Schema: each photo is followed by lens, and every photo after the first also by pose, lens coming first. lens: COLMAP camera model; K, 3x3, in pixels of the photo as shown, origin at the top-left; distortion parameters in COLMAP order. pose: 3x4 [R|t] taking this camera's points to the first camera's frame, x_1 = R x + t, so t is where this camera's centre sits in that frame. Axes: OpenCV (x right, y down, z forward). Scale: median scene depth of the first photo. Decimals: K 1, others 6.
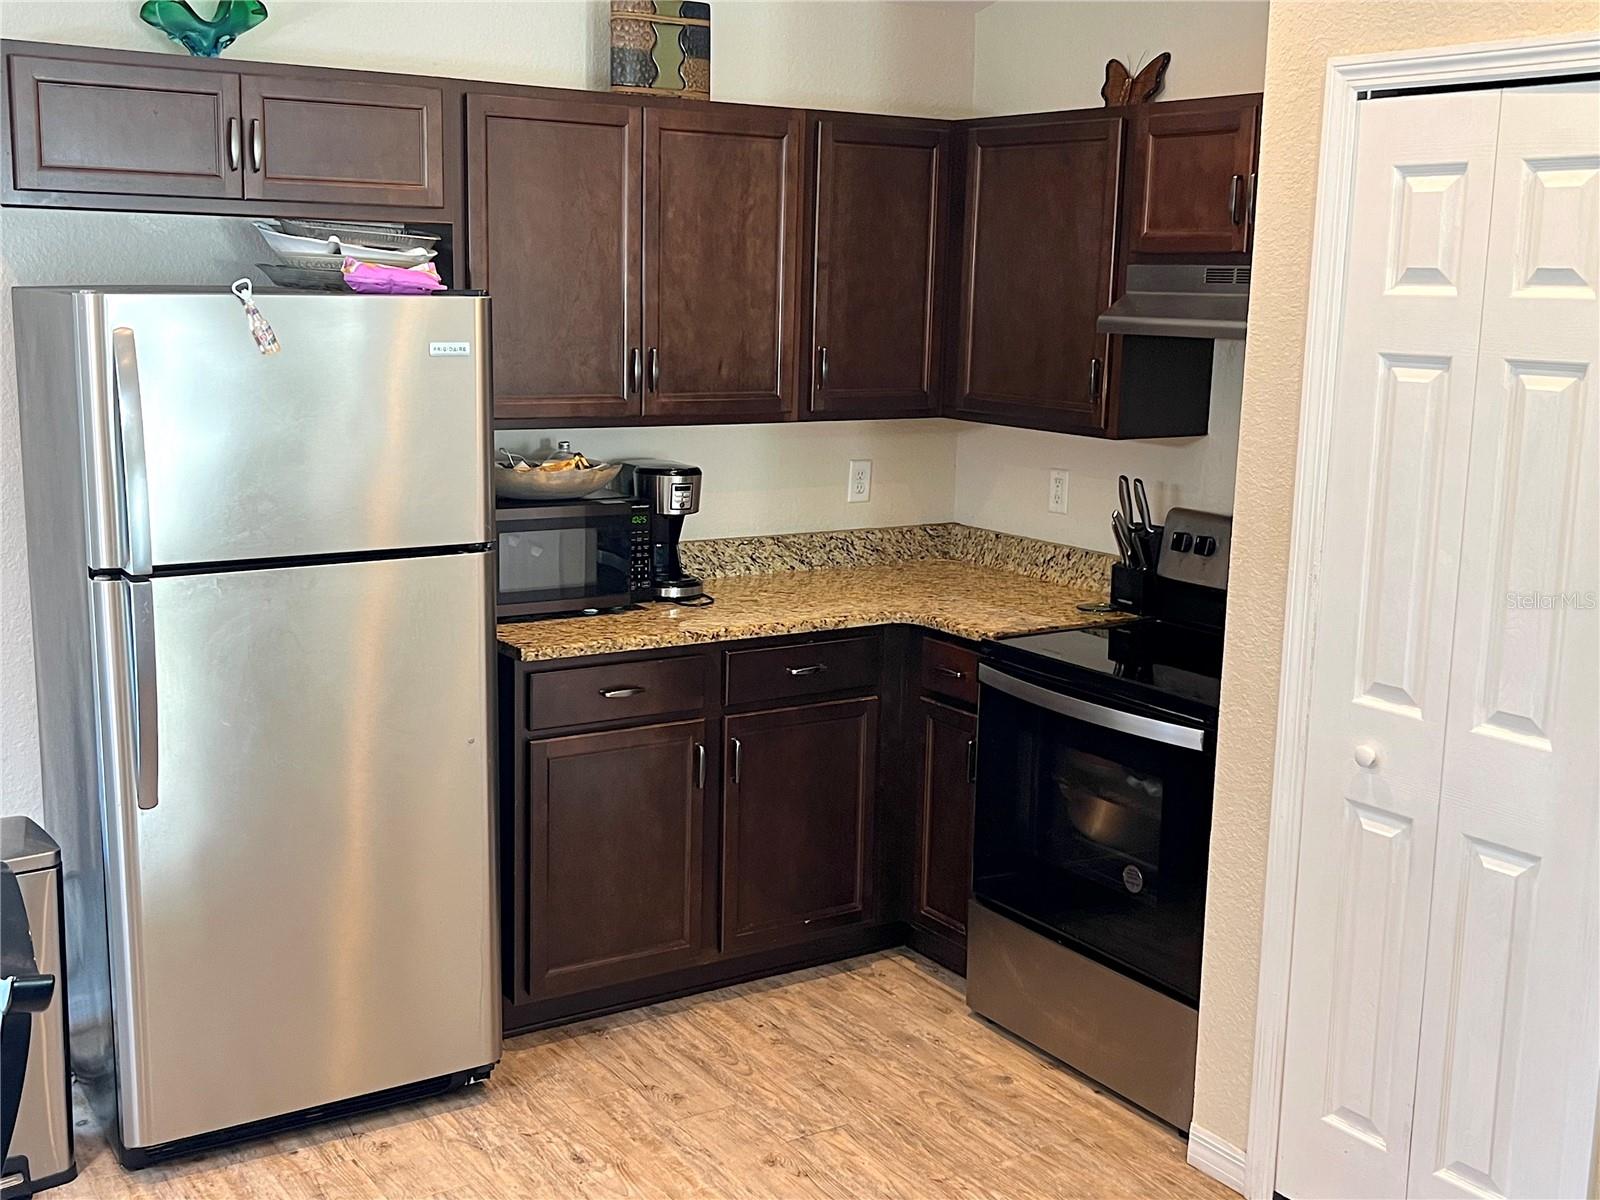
lens RADIAL K [[1801.3, 0, 787.6], [0, 1801.3, 599.0], [0, 0, 1]] dist [0.039216, 0.000000]
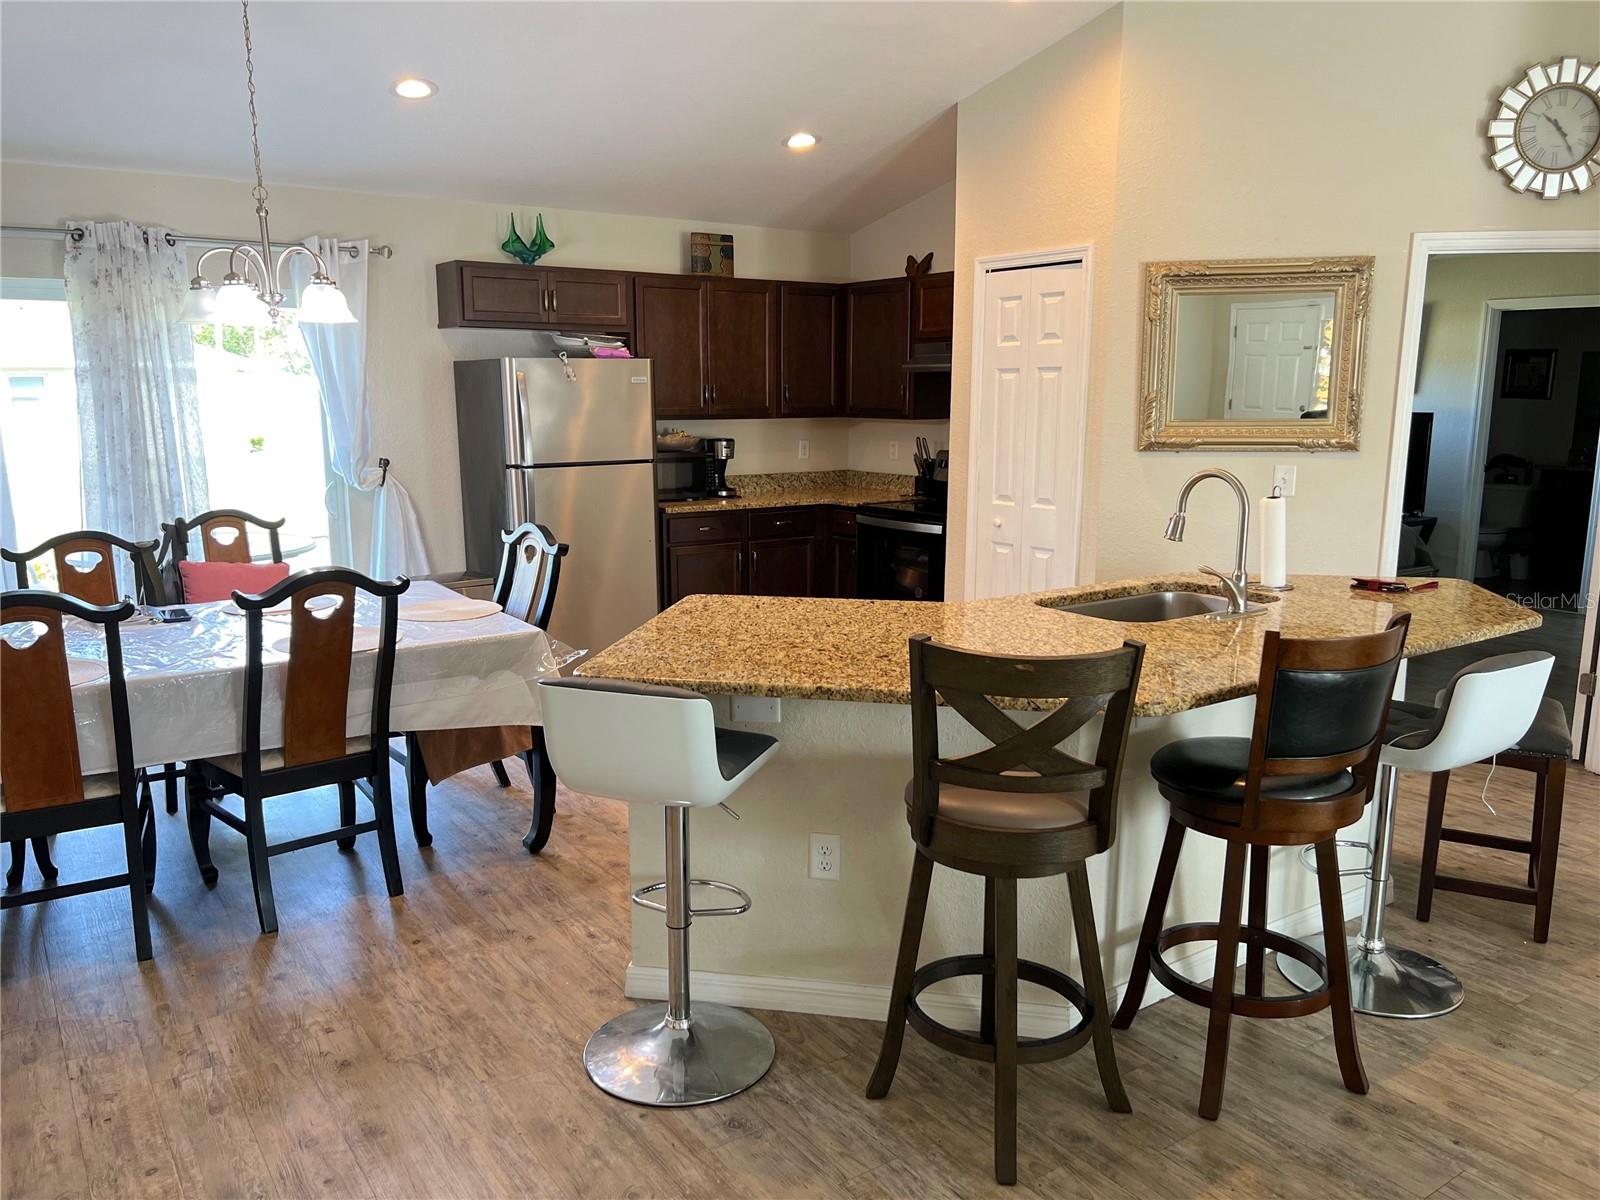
lens RADIAL K [[1220.8, 0, 788.0], [0, 1220.8, 612.0], [0, 0, 1]] dist [0.066190, -0.074404]
pose [[0.999399, -0.028159, 0.020202, -0.018849], [0.028130, 0.999603, 0.001728, 0.157454], [-0.020242, -0.001159, 0.999794, -0.595524]]
